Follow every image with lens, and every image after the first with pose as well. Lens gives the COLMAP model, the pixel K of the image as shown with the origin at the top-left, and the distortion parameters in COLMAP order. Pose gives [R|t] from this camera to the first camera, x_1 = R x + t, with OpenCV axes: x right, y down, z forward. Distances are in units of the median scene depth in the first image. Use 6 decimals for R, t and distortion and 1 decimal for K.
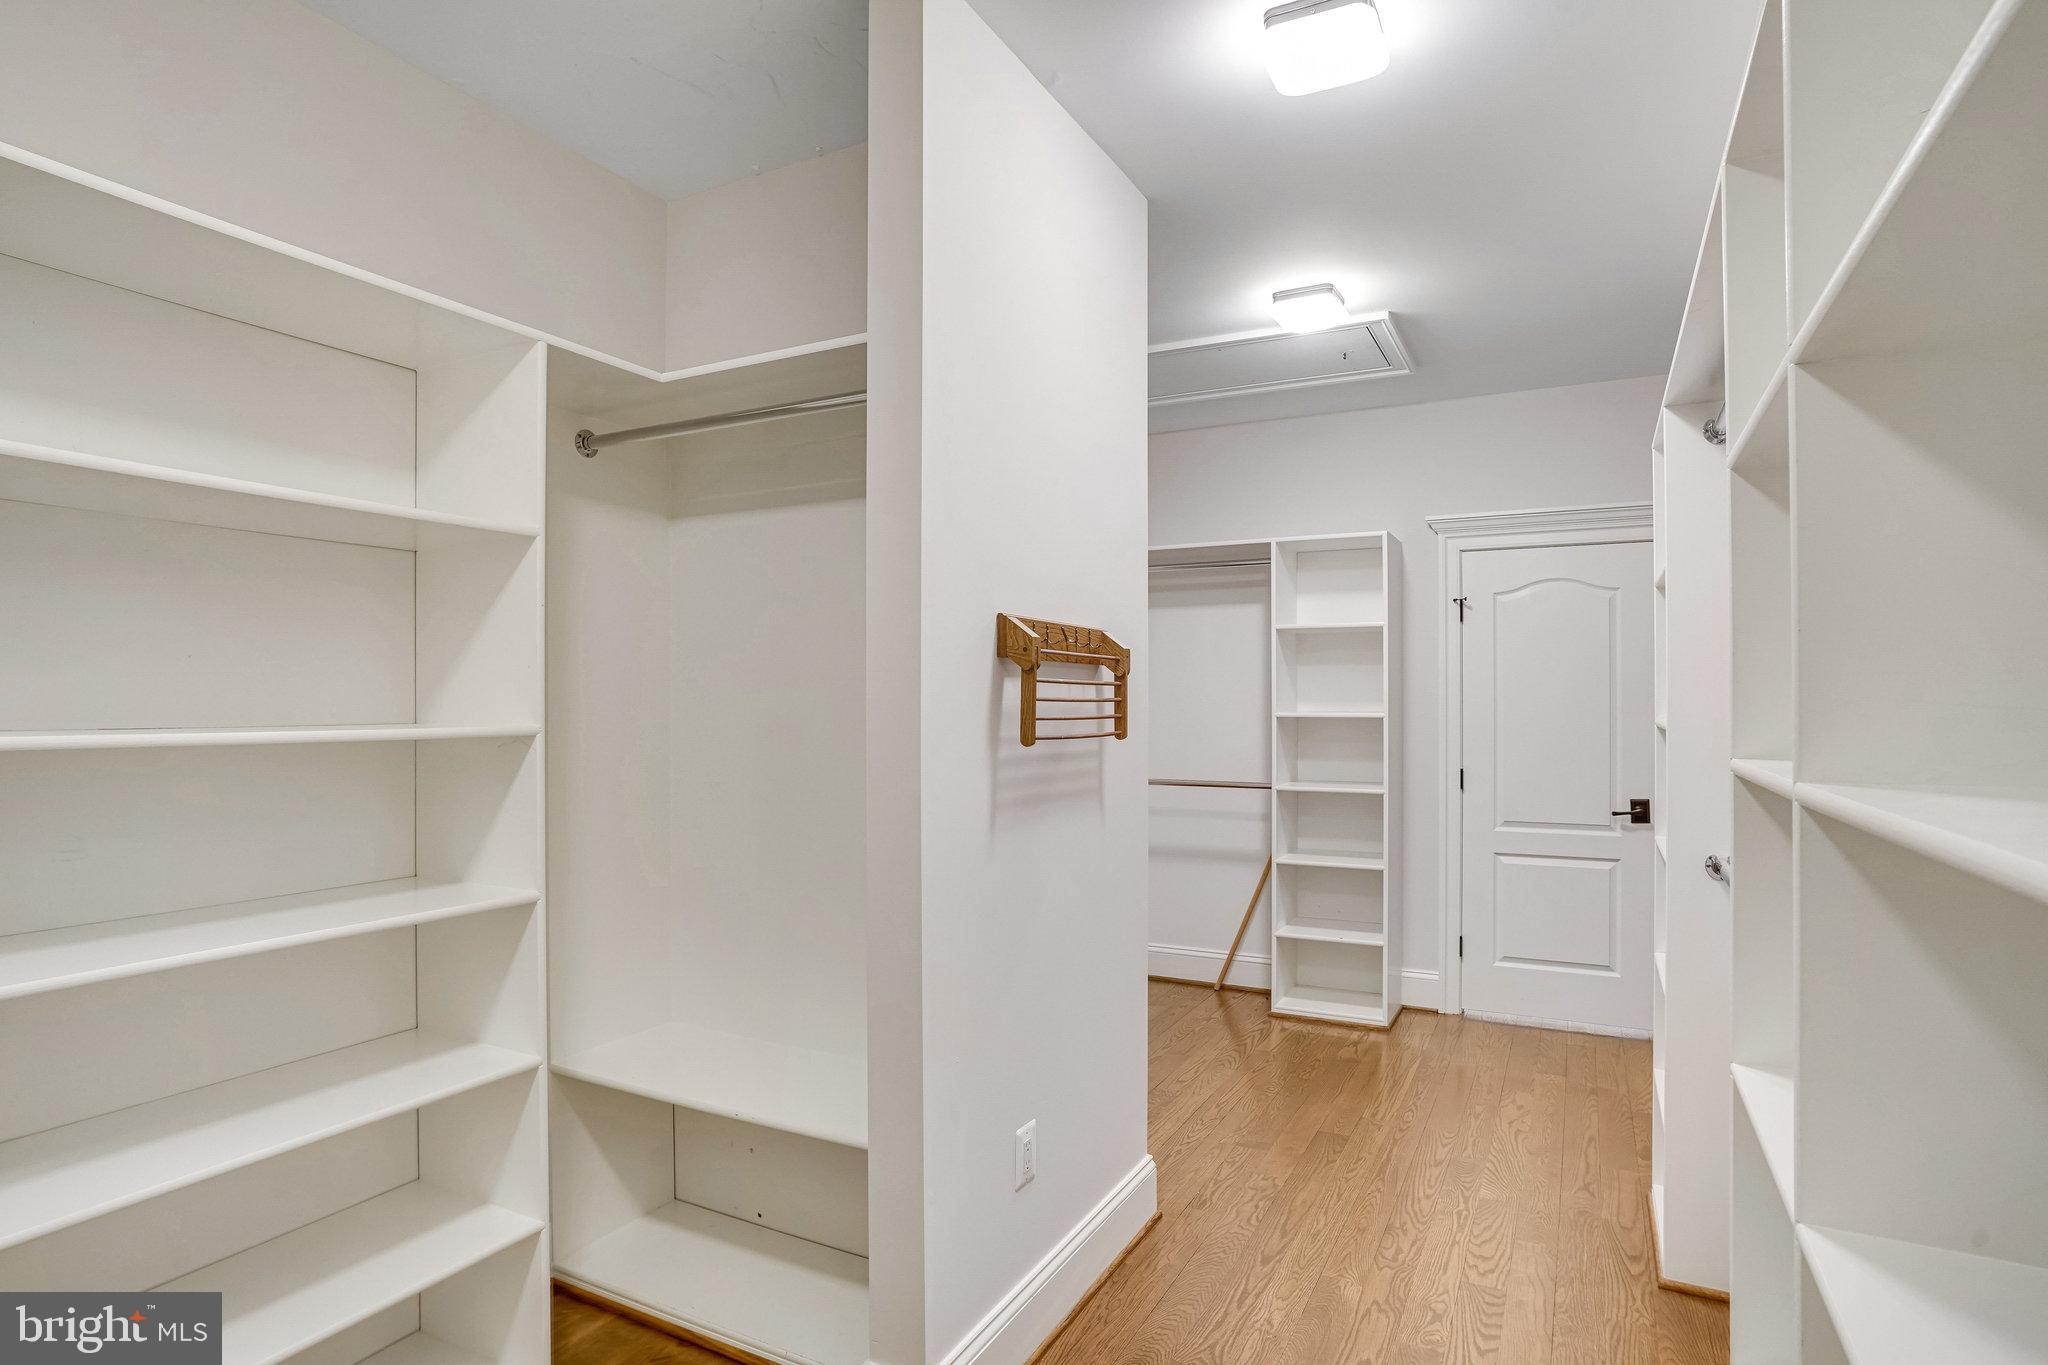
lens RADIAL K [[1069.1, 0, 1024.0], [0, 1069.1, 682.5], [0, 0, 1]] dist [-0.075843, 0.040808]
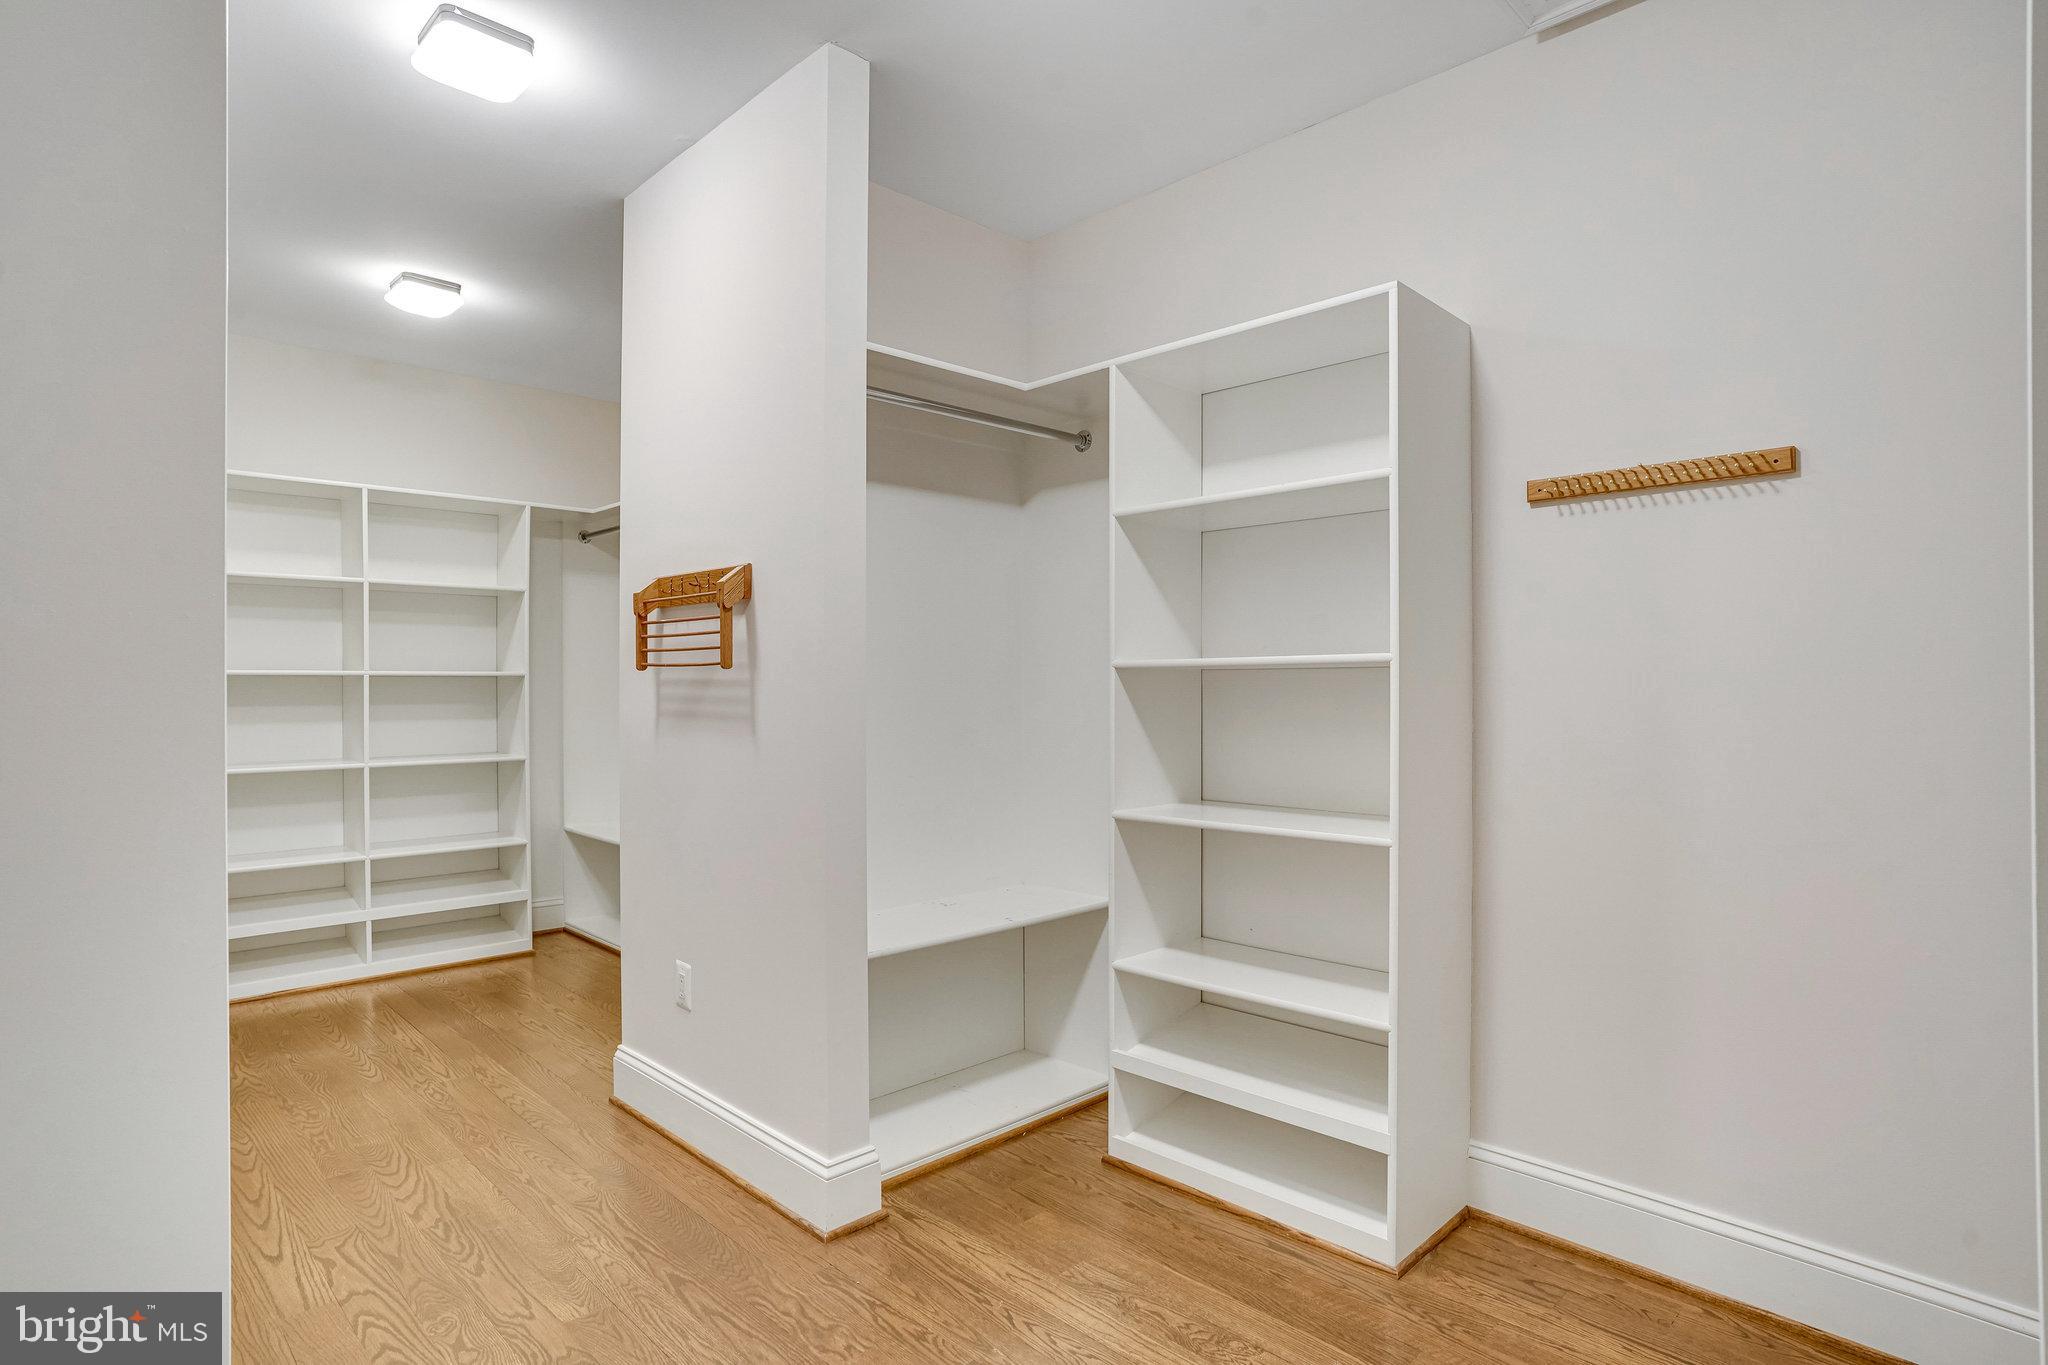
lens RADIAL K [[1069.1, 0, 1024.0], [0, 1069.1, 682.5], [0, 0, 1]] dist [-0.075843, 0.040808]
pose [[-0.293506, -0.000385, -0.955957, 1.064798], [0.016376, 0.999851, -0.005431, 0.081921], [0.955817, -0.017248, -0.293456, 1.691858]]
